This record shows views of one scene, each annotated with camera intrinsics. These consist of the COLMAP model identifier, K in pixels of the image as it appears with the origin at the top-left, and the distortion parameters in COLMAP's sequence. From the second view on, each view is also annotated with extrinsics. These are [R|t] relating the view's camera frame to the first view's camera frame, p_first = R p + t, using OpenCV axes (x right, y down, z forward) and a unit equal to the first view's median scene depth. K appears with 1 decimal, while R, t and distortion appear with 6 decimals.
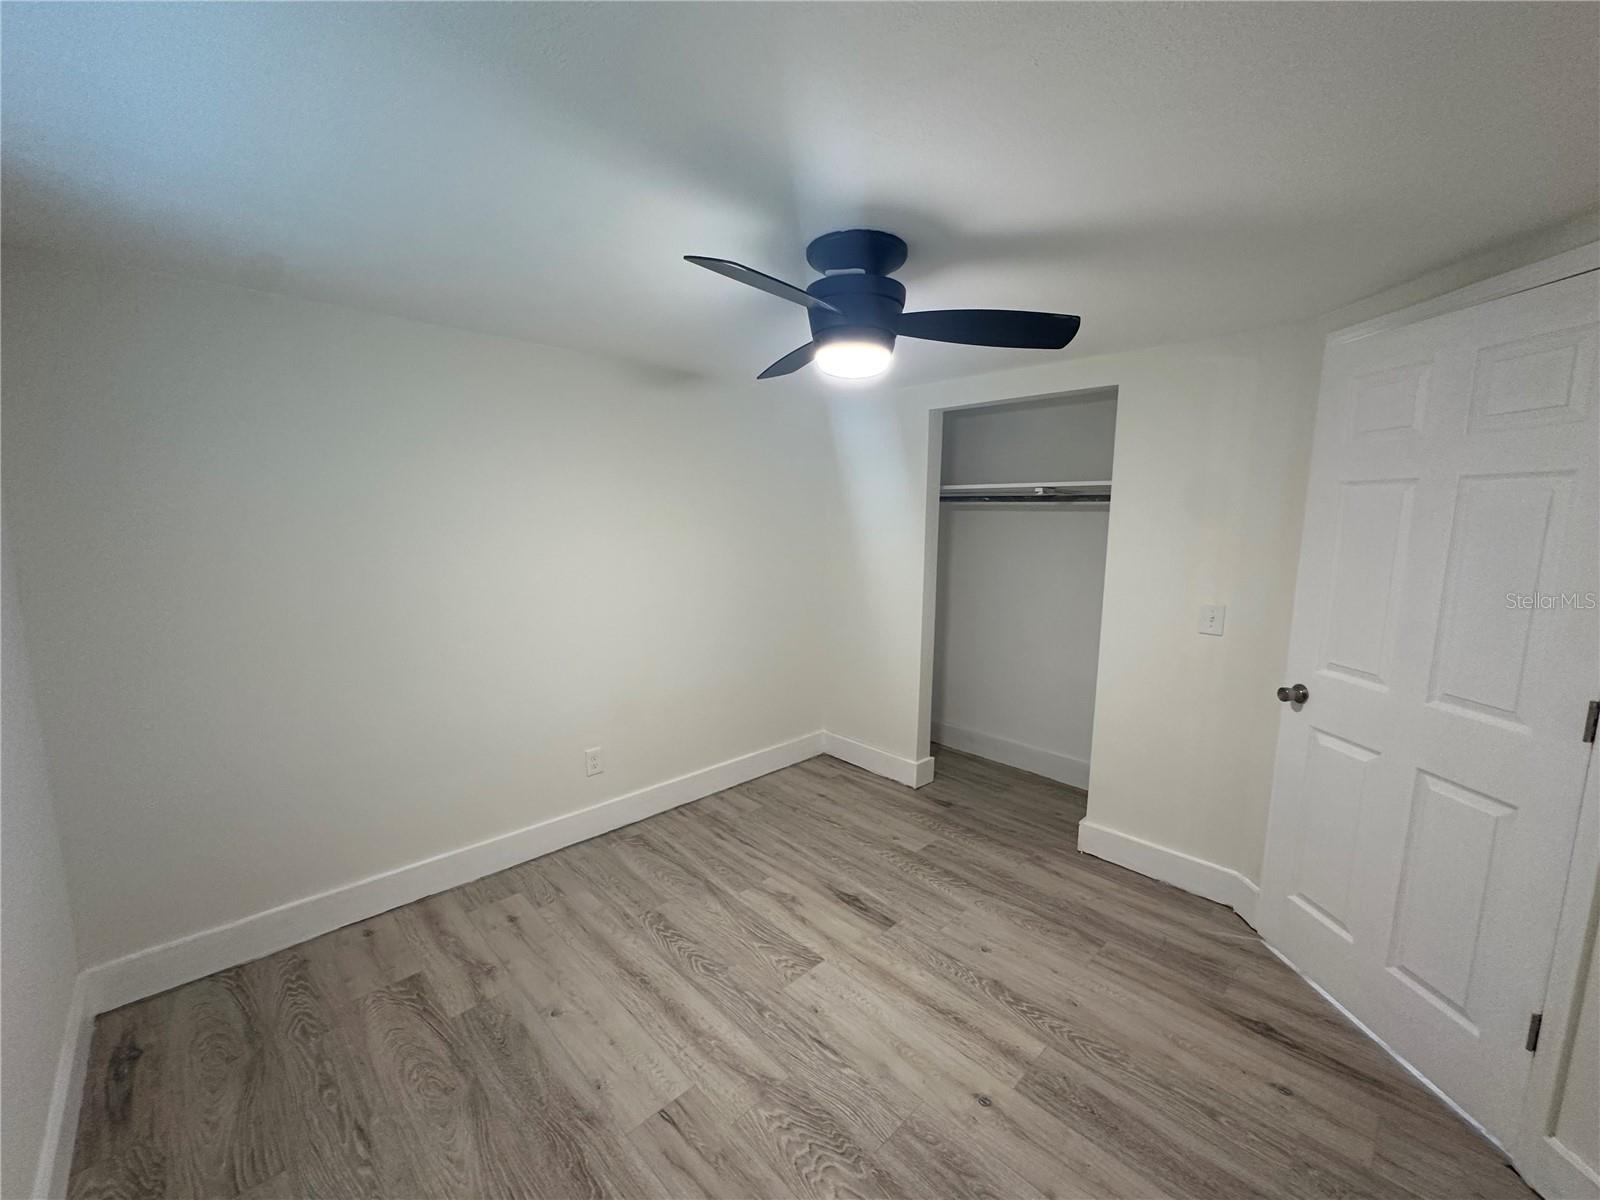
lens RADIAL K [[639.5, 0, 794.7], [0, 639.5, 600.1], [0, 0, 1]] dist [-0.000039, 0.000767]
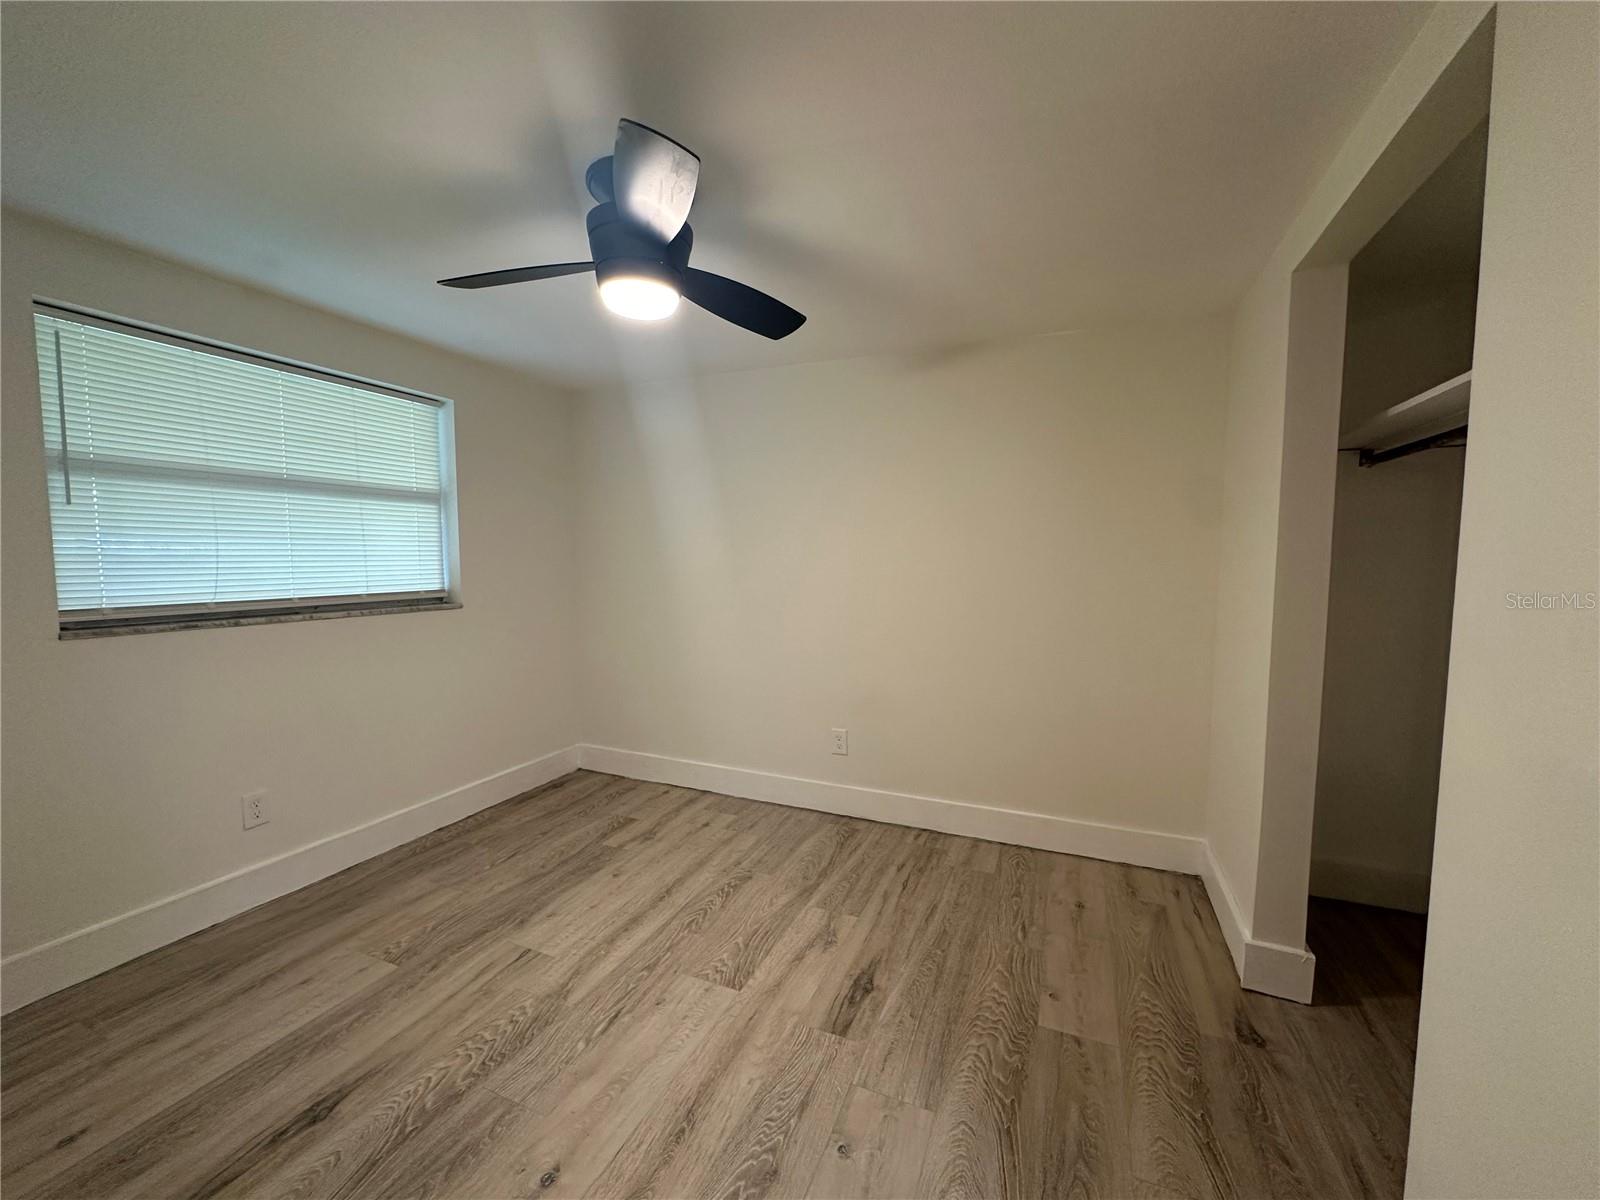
lens RADIAL K [[639.5, 0, 795.8], [0, 639.5, 603.1], [0, 0, 1]] dist [-0.000039, 0.000767]
pose [[0.384757, 0.059570, -0.921094, 0.827909], [-0.122610, 0.992370, 0.012963, 0.030058], [0.914838, 0.107947, 0.389125, 0.681528]]
